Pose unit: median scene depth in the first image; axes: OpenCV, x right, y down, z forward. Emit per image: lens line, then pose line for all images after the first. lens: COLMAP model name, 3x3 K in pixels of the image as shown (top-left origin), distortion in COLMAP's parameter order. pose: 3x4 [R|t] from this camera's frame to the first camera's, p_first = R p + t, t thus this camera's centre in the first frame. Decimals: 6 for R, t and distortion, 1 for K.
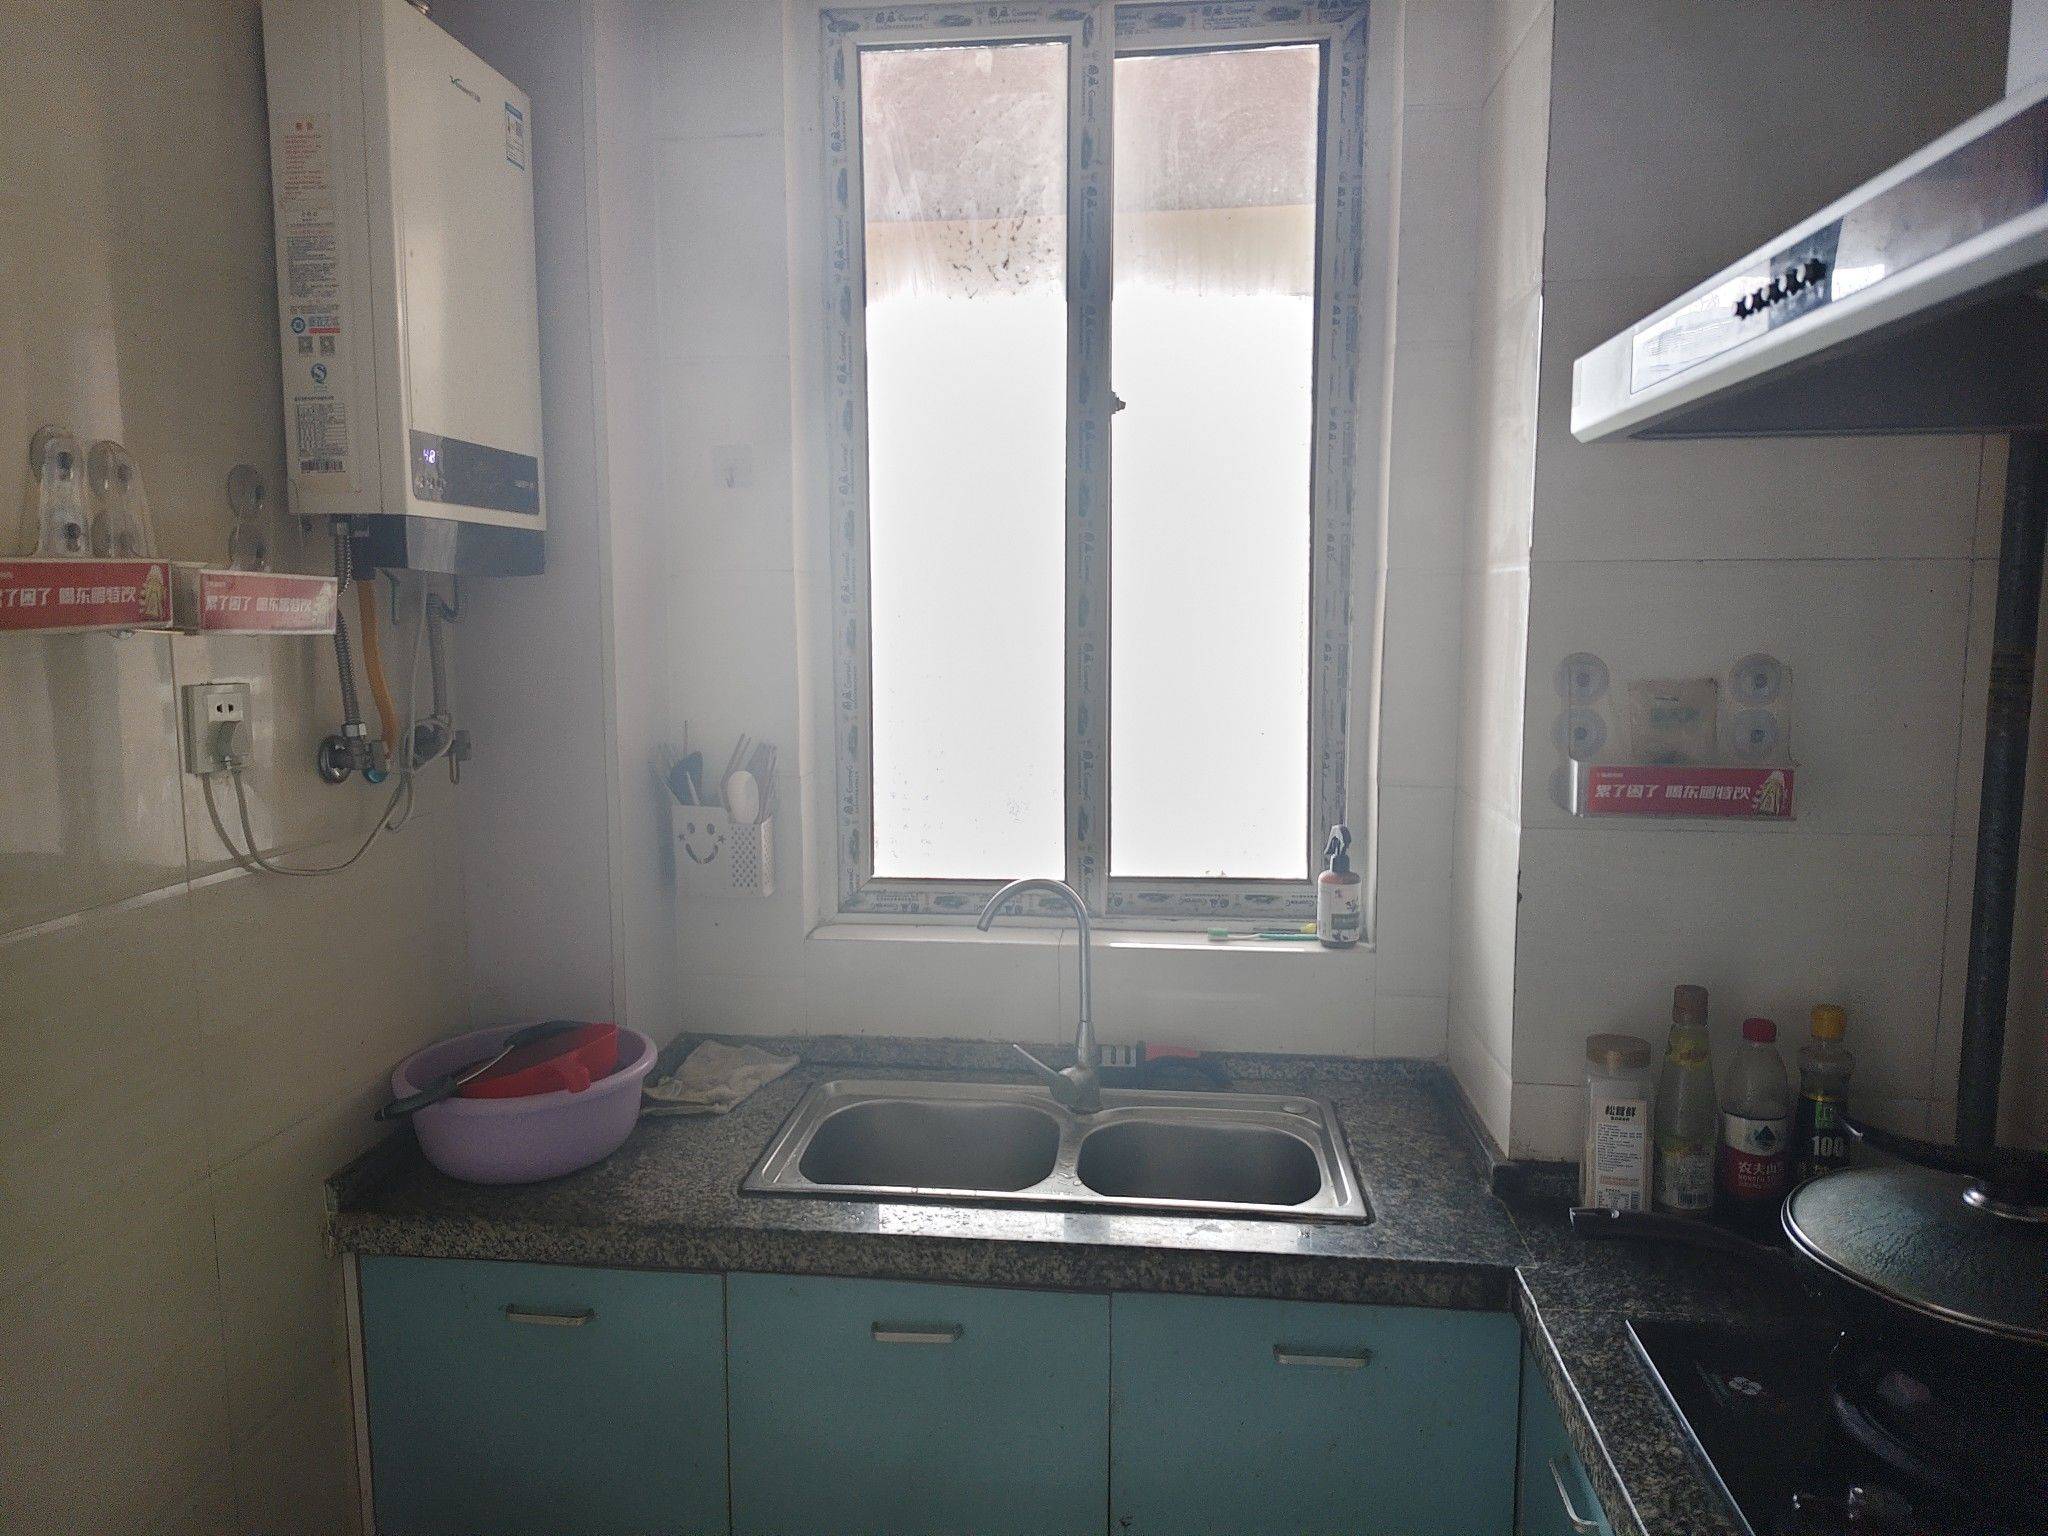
lens RADIAL K [[1405.9, 0, 1022.0], [0, 1405.9, 778.3], [0, 0, 1]] dist [0.039811, -0.009377]
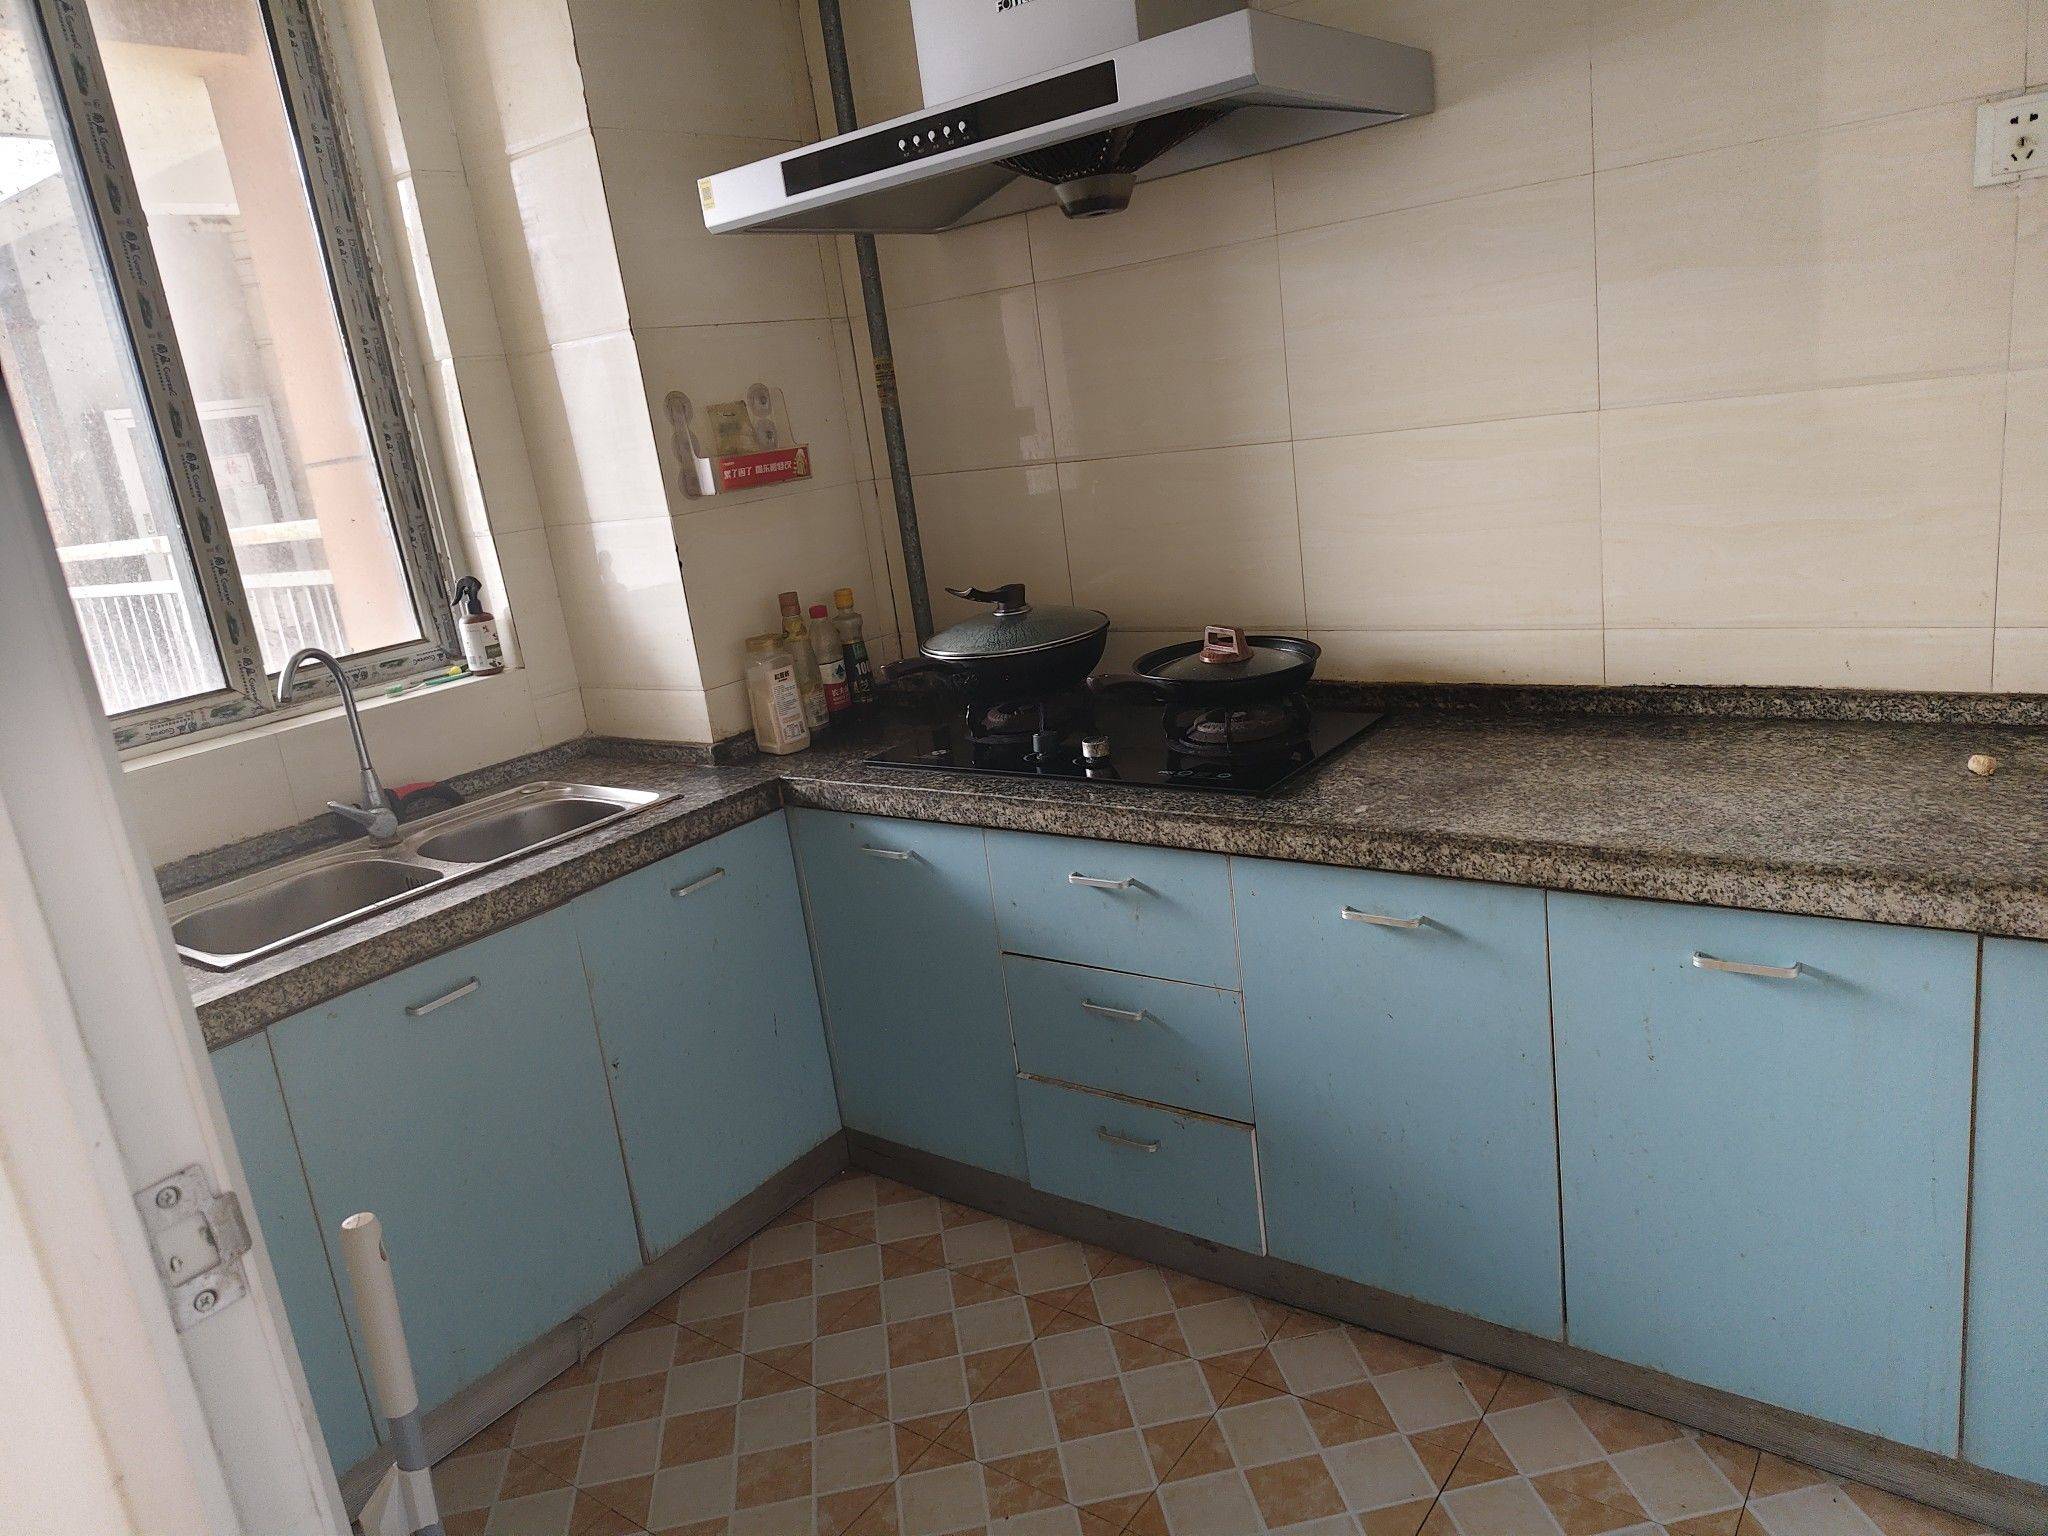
lens RADIAL K [[1405.9, 0, 1018.9], [0, 1405.9, 760.0], [0, 0, 1]] dist [0.039811, -0.009377]
pose [[0.497719, -0.279015, 0.821235, -0.766323], [0.238676, 0.954349, 0.179589, 0.103640], [-0.833853, 0.106624, 0.541591, -0.069028]]
